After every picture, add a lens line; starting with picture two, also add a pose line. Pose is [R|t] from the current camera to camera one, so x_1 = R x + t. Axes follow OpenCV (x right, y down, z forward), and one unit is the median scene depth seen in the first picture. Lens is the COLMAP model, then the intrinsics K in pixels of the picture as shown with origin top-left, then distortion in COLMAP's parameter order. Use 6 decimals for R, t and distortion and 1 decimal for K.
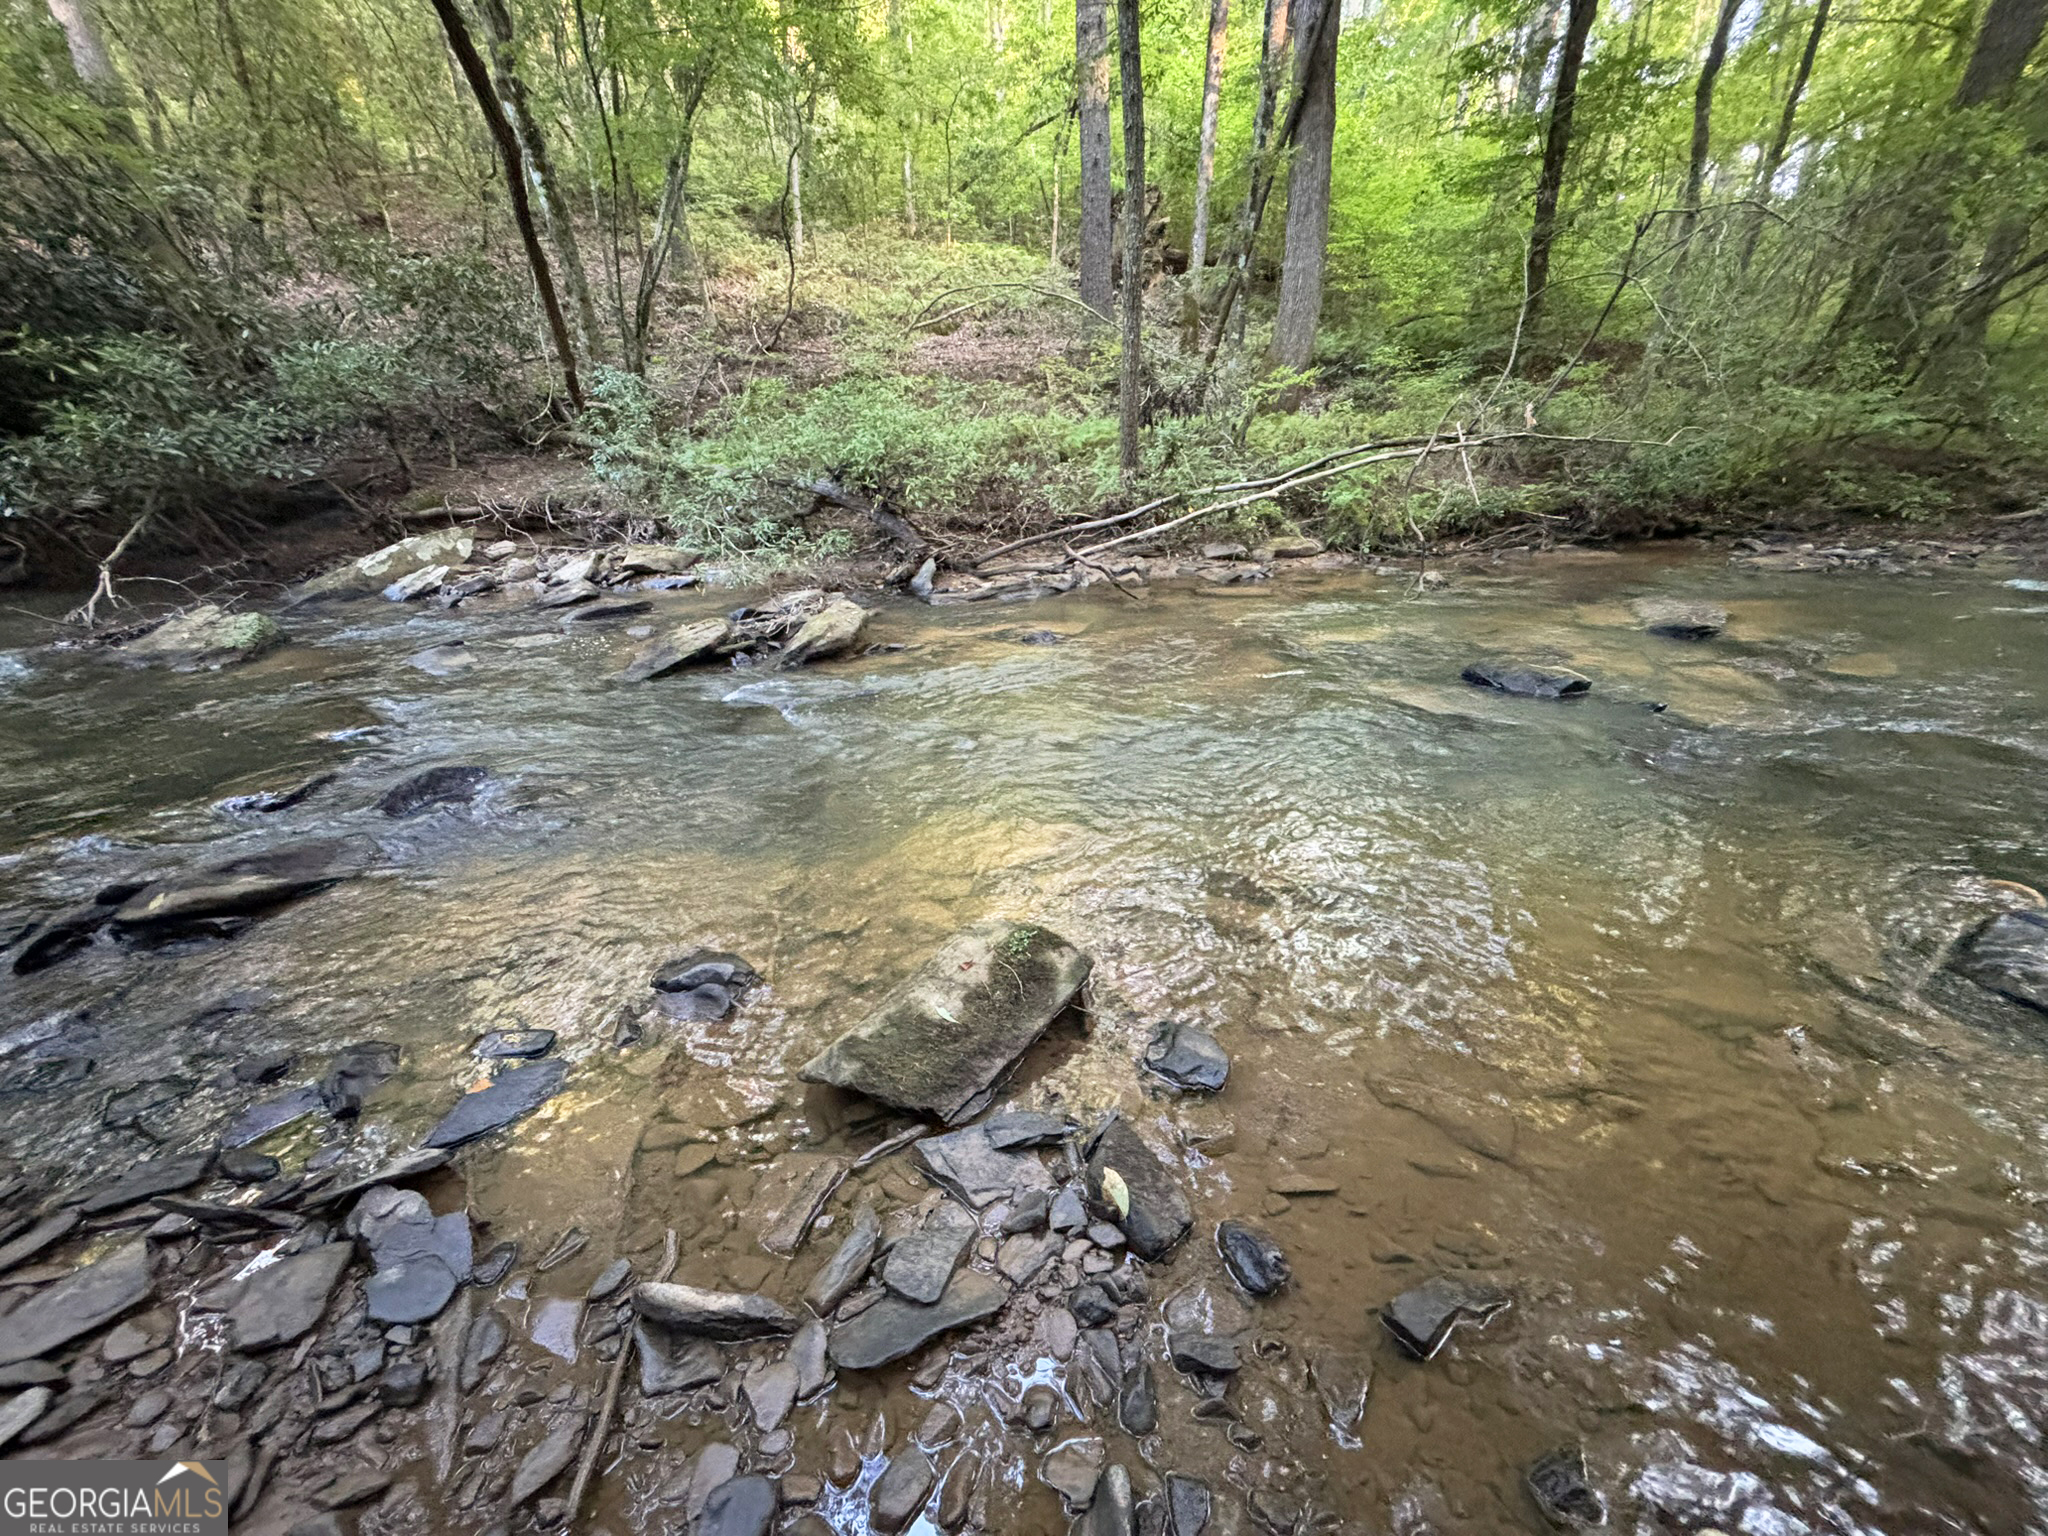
lens RADIAL K [[829.9, 0, 1017.5], [0, 829.9, 768.6], [0, 0, 1]] dist [0.000323, 0.000386]
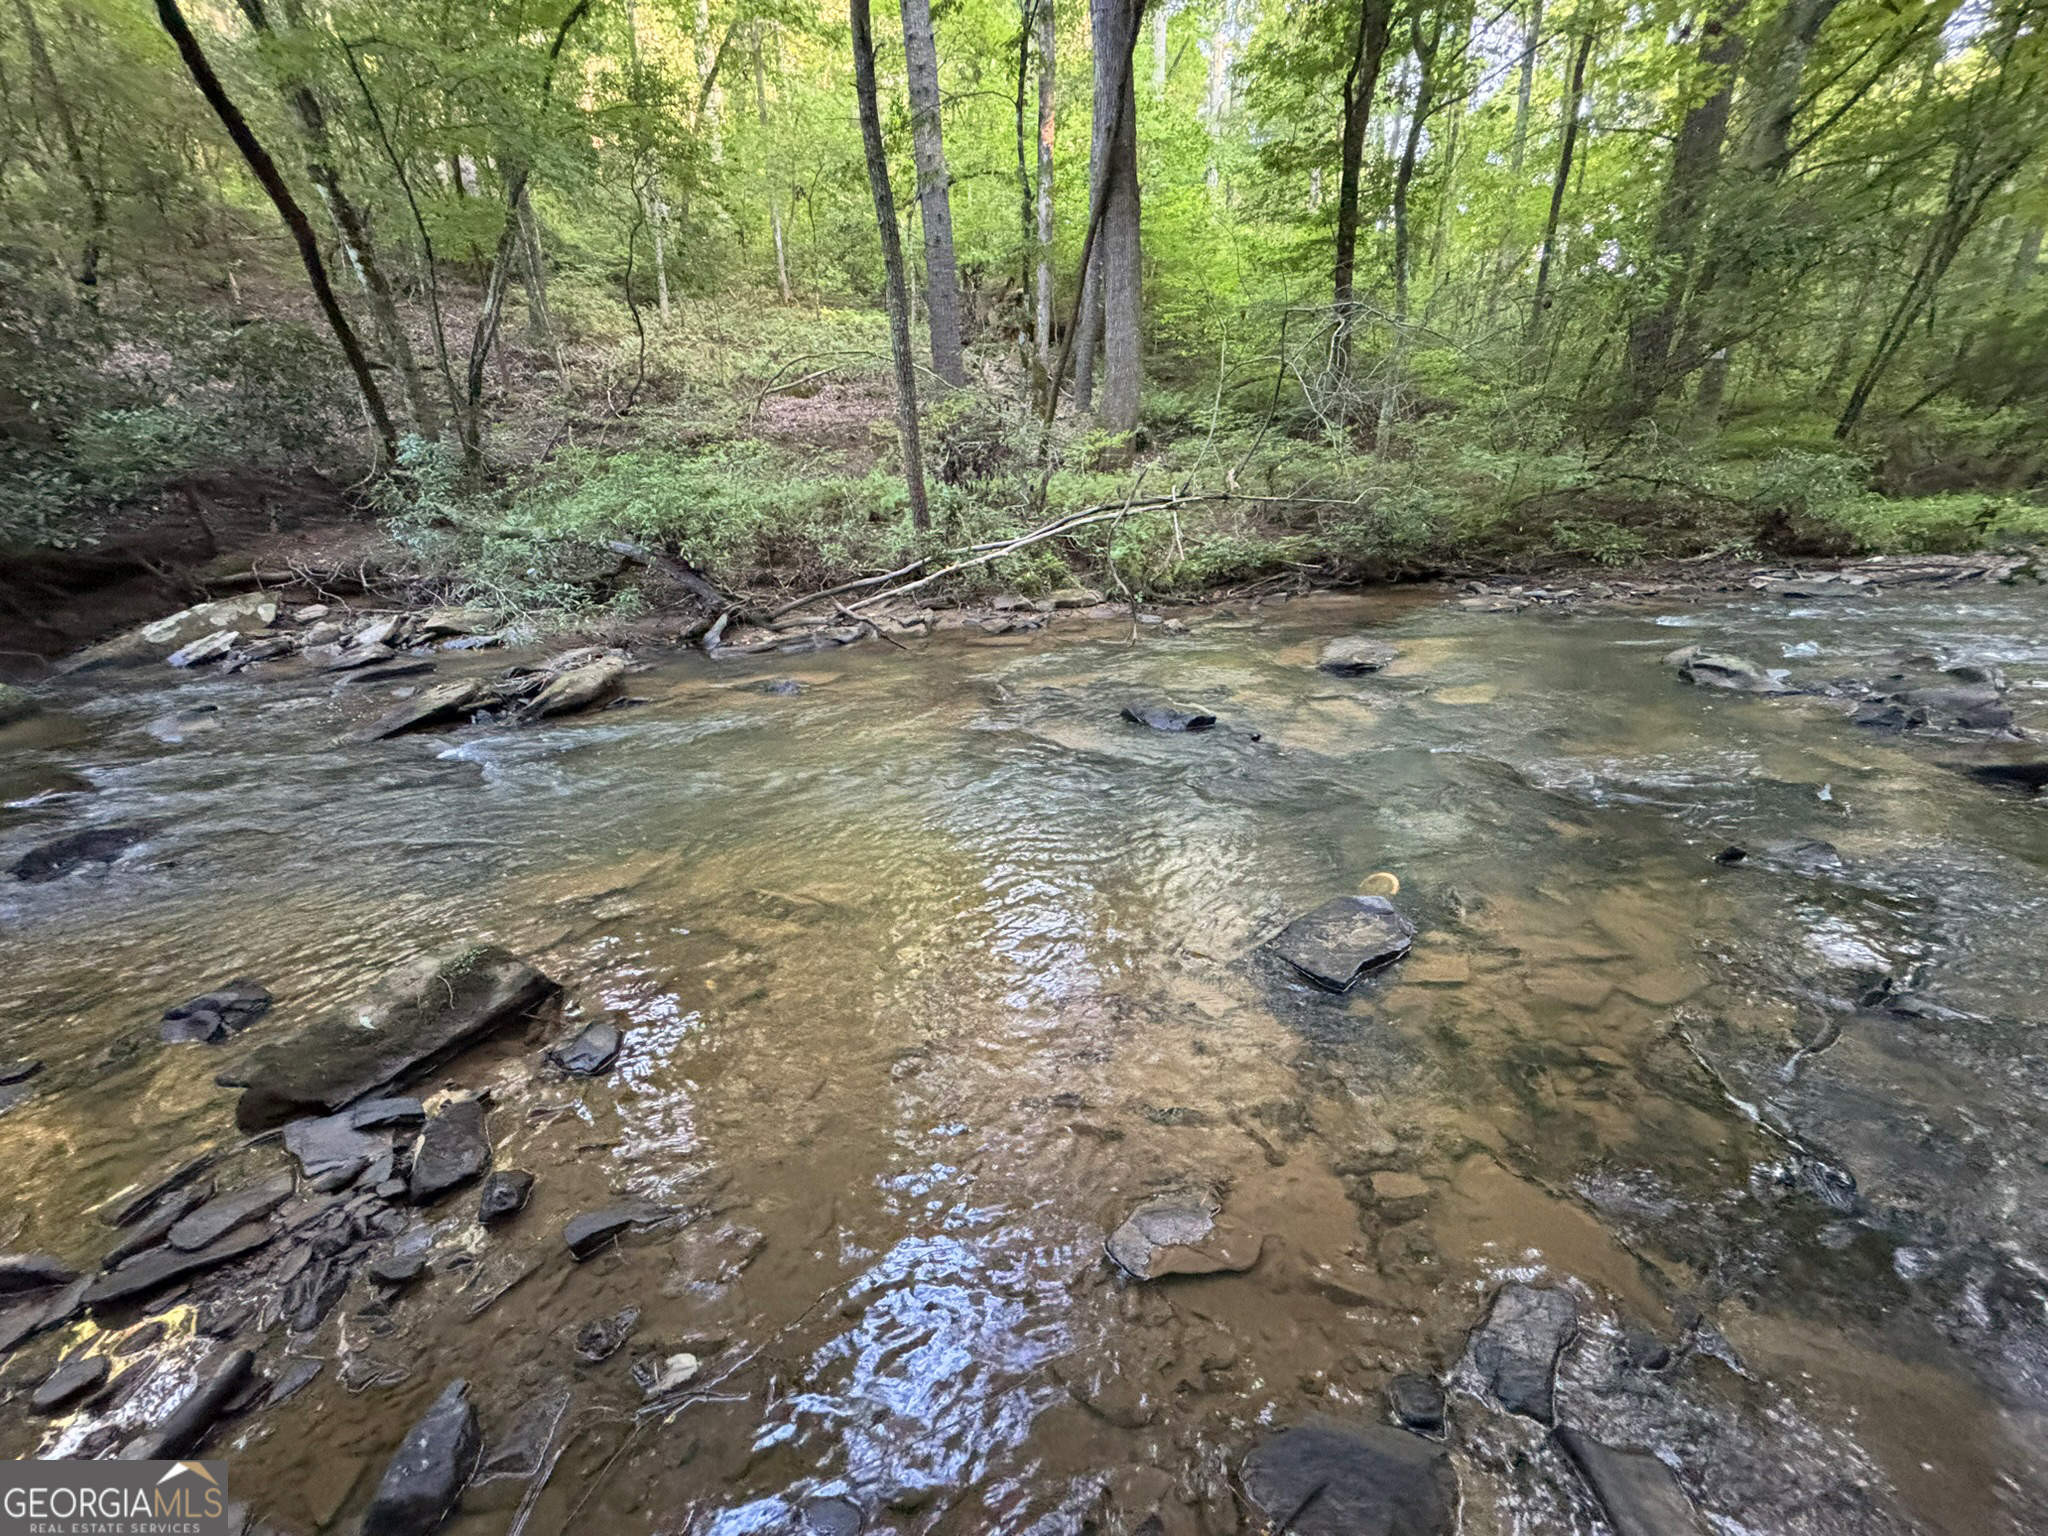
lens RADIAL K [[829.9, 0, 1023.6], [0, 829.9, 770.2], [0, 0, 1]] dist [0.000323, 0.000386]
pose [[0.996942, -0.033195, 0.070740, 0.184705], [0.036746, 0.998098, -0.049503, 0.008416], [-0.068962, 0.051951, 0.996266, -0.059183]]
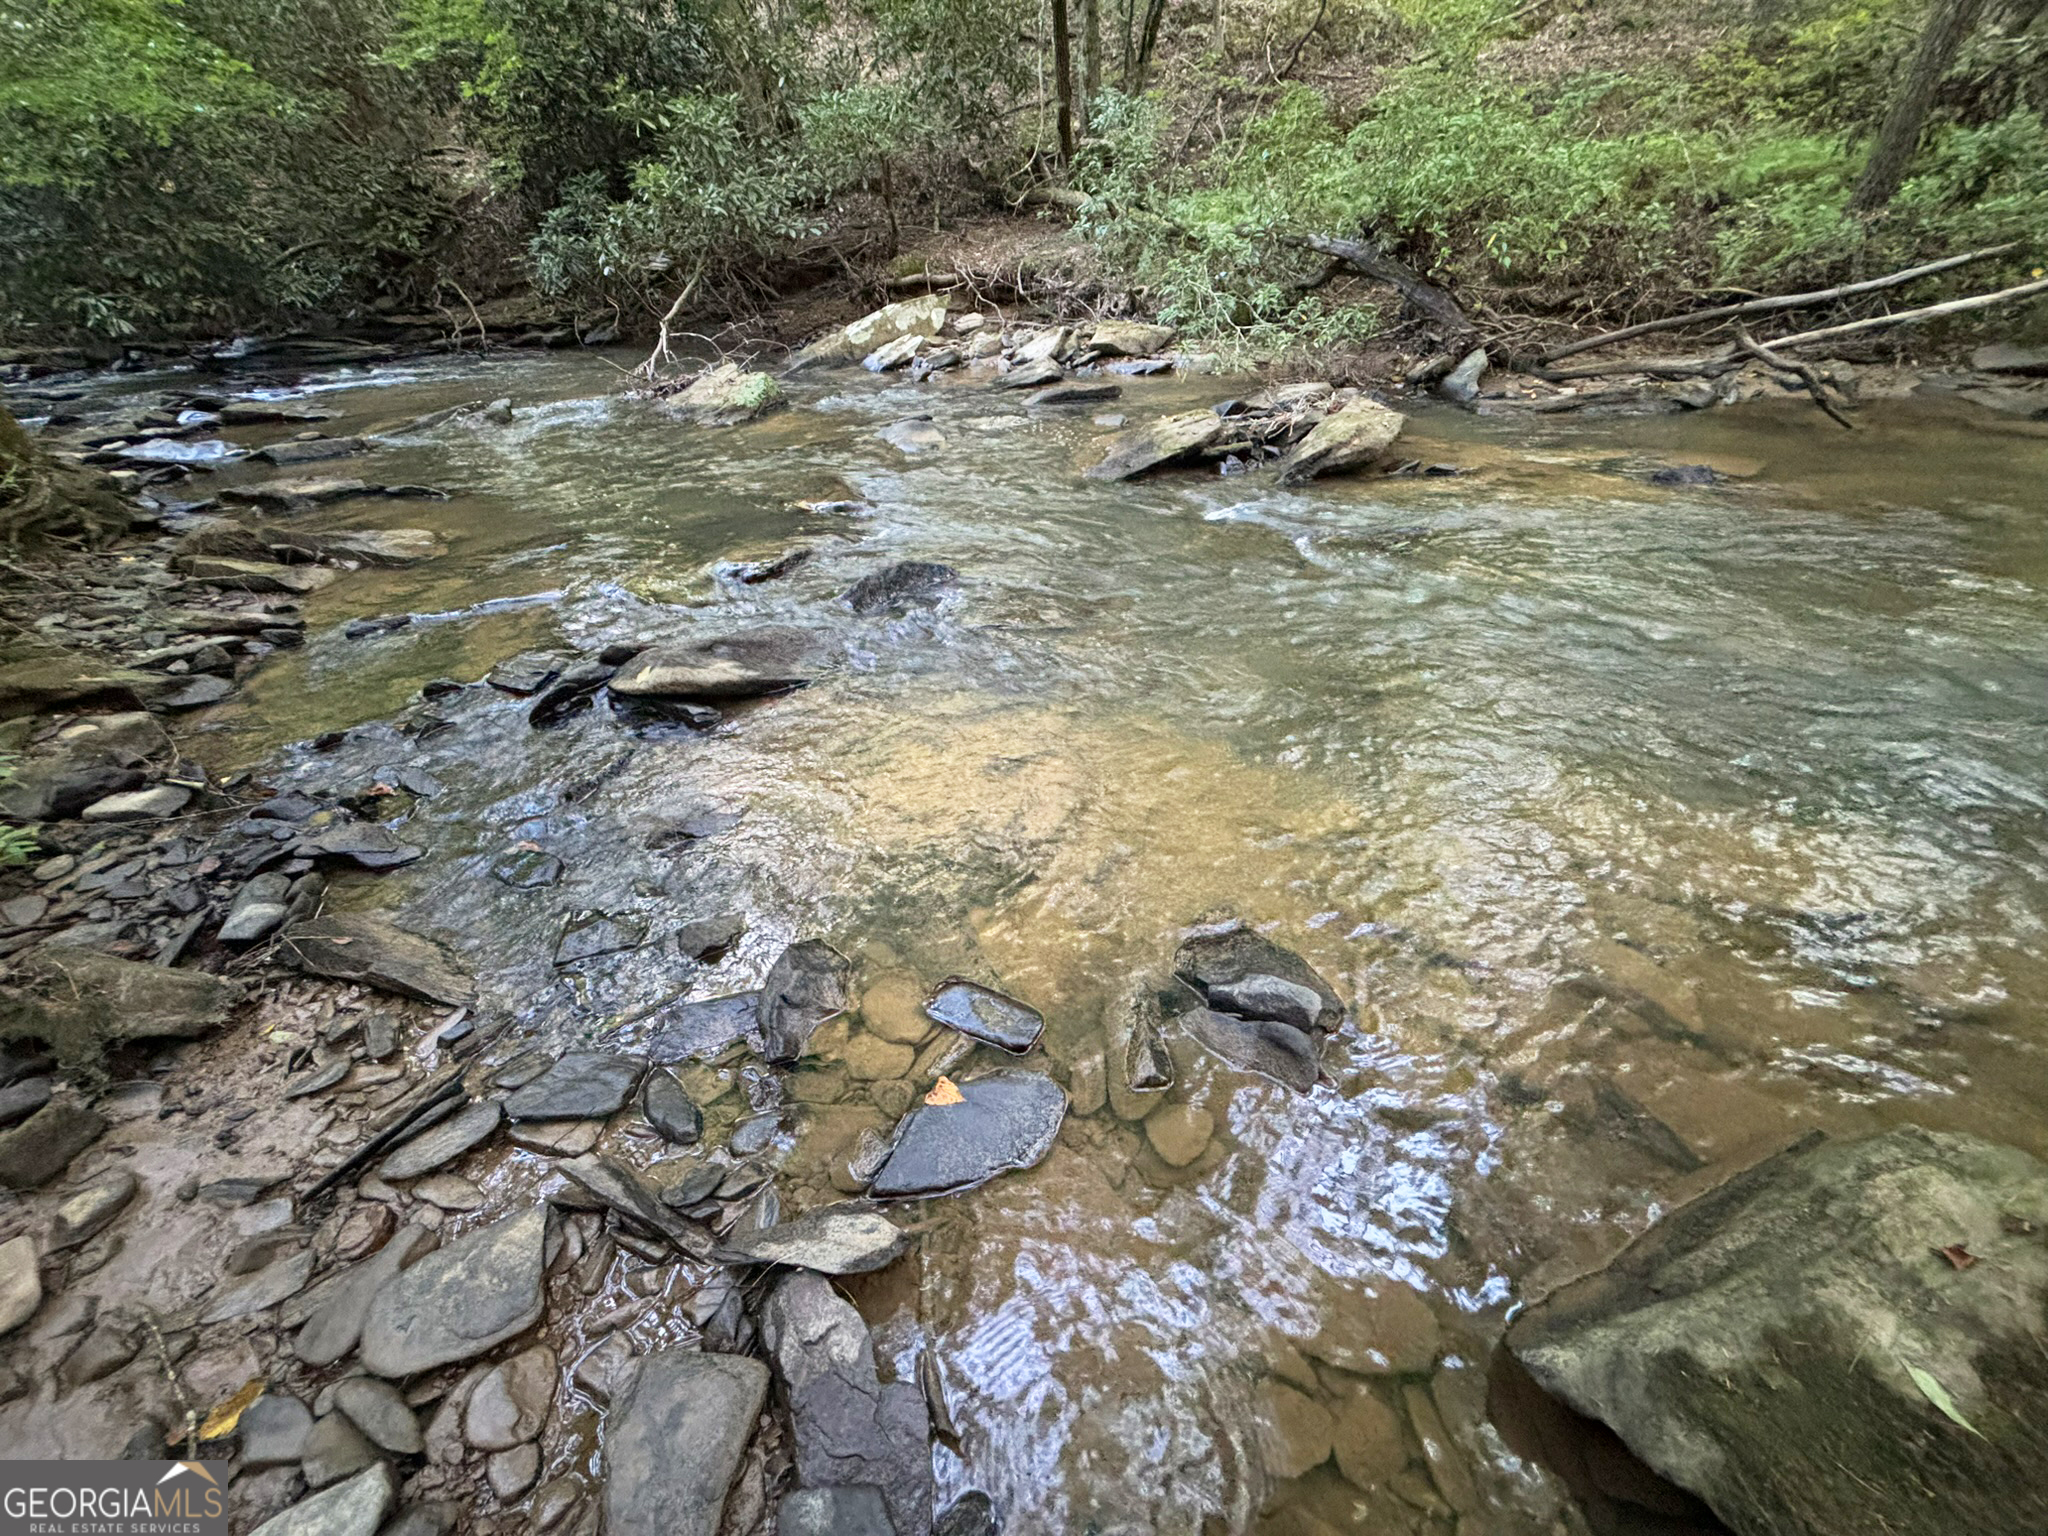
lens RADIAL K [[829.9, 0, 1016.7], [0, 829.9, 756.2], [0, 0, 1]] dist [0.000323, 0.000386]
pose [[0.891189, 0.234644, -0.388233, -0.098863], [-0.155993, 0.962155, 0.223435, -0.007110], [0.425969, -0.138562, 0.894065, 0.115714]]
